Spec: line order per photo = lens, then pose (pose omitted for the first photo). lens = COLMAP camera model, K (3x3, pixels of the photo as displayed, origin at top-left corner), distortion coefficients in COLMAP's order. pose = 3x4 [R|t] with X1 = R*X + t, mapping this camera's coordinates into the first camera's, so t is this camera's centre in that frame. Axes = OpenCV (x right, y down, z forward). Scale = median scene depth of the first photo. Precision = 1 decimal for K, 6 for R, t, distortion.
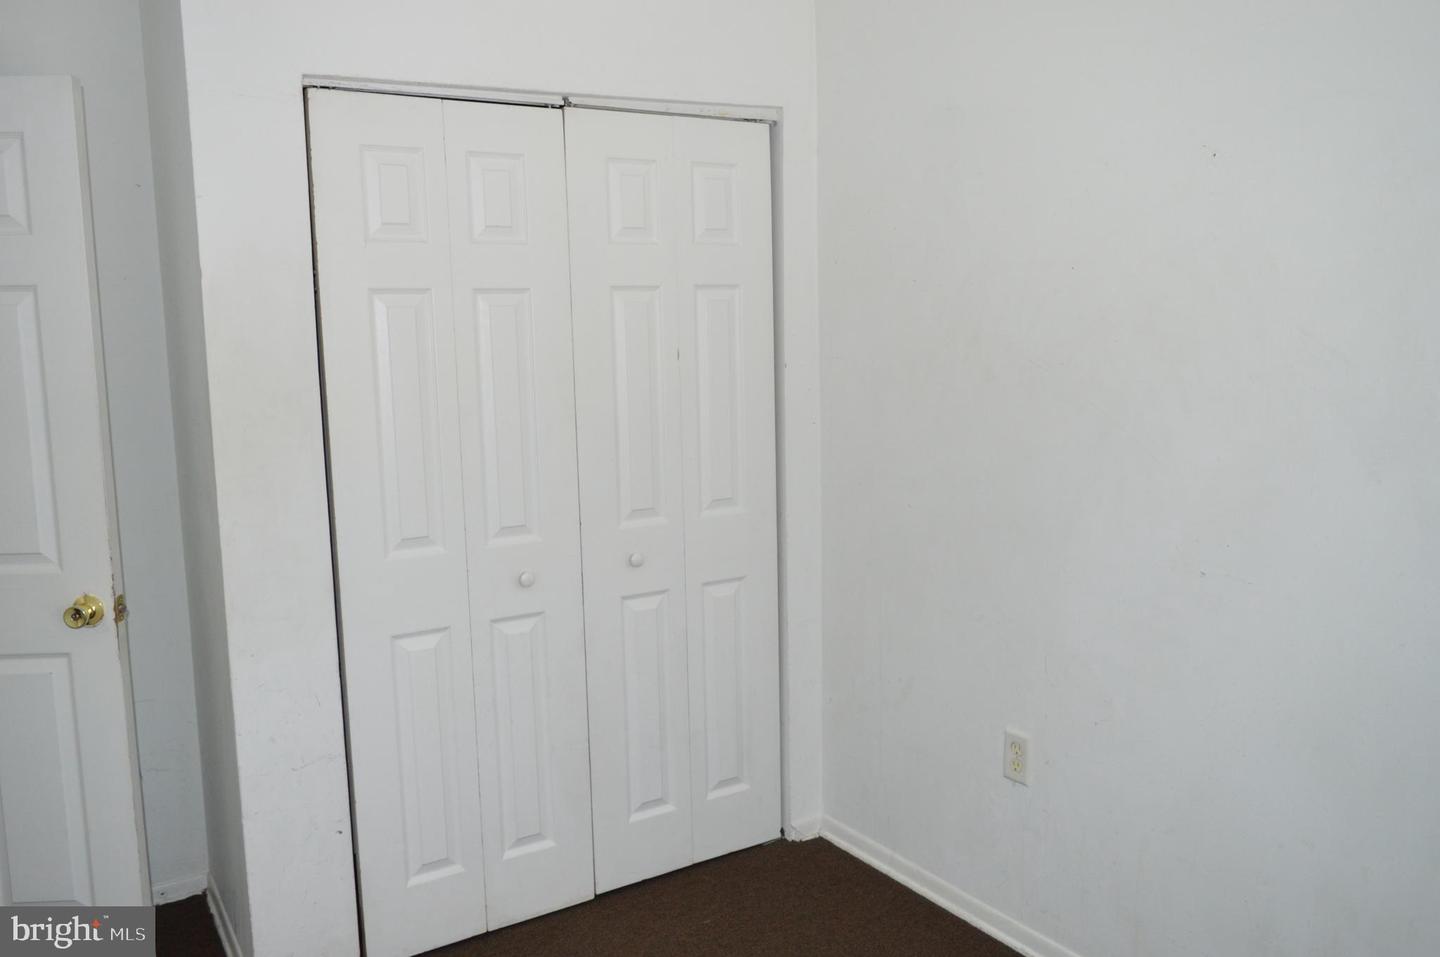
lens RADIAL K [[1092.8, 0, 720.0], [0, 1092.8, 478.5], [0, 0, 1]] dist [0.001188, 0.001628]
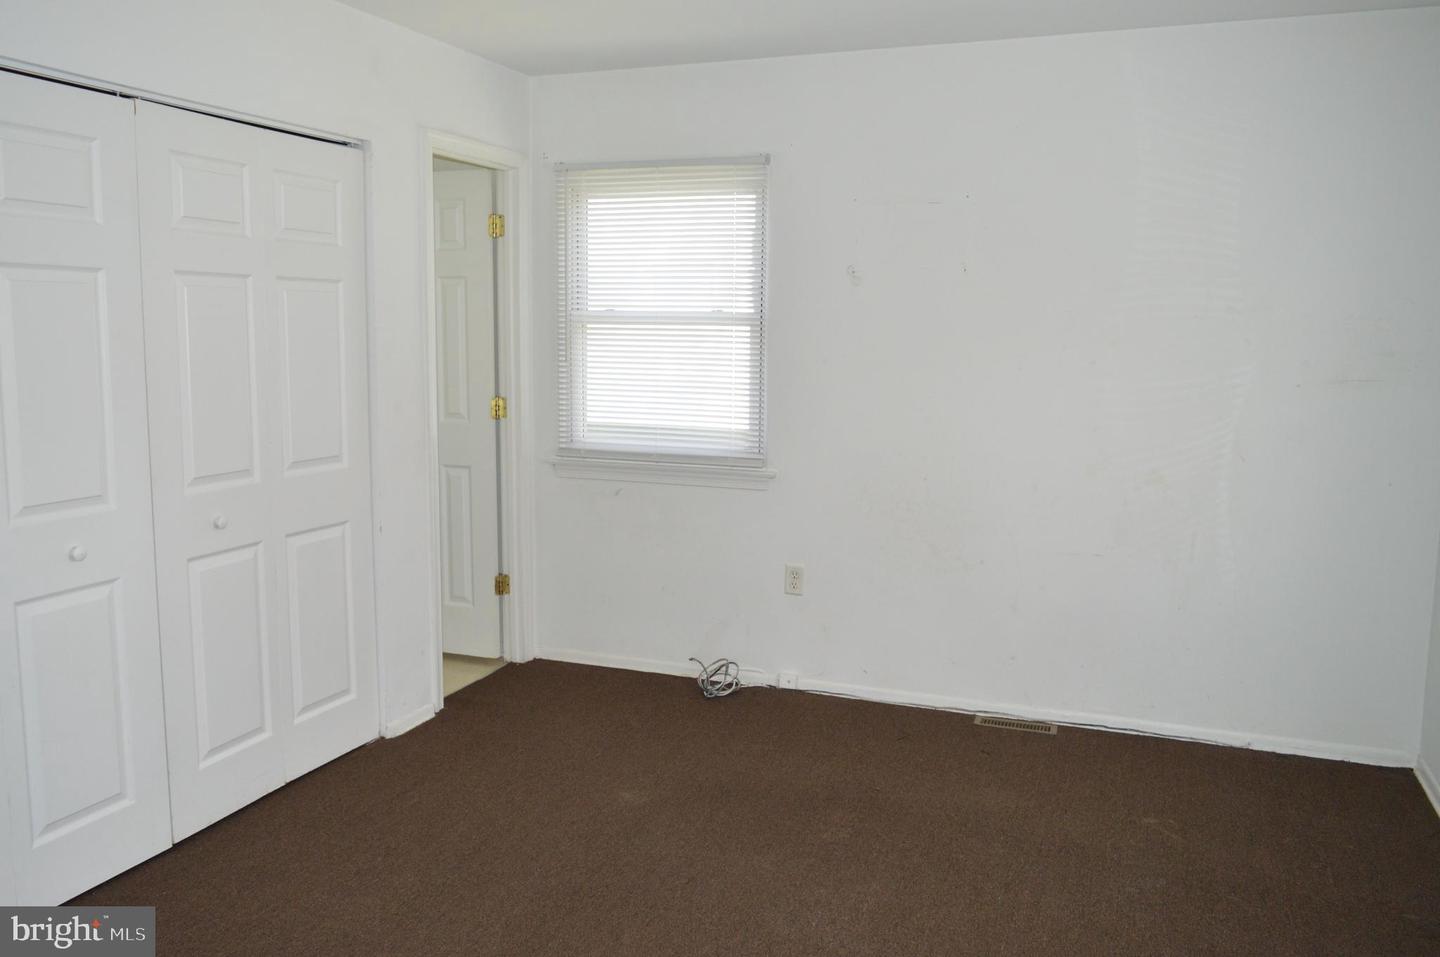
lens RADIAL K [[1092.8, 0, 720.0], [0, 1092.8, 478.5], [0, 0, 1]] dist [0.001188, 0.001628]
pose [[0.802658, -0.056474, 0.593760, -0.335133], [0.055627, 0.998256, 0.019748, 0.040332], [-0.593839, 0.017179, 0.804400, -0.198252]]
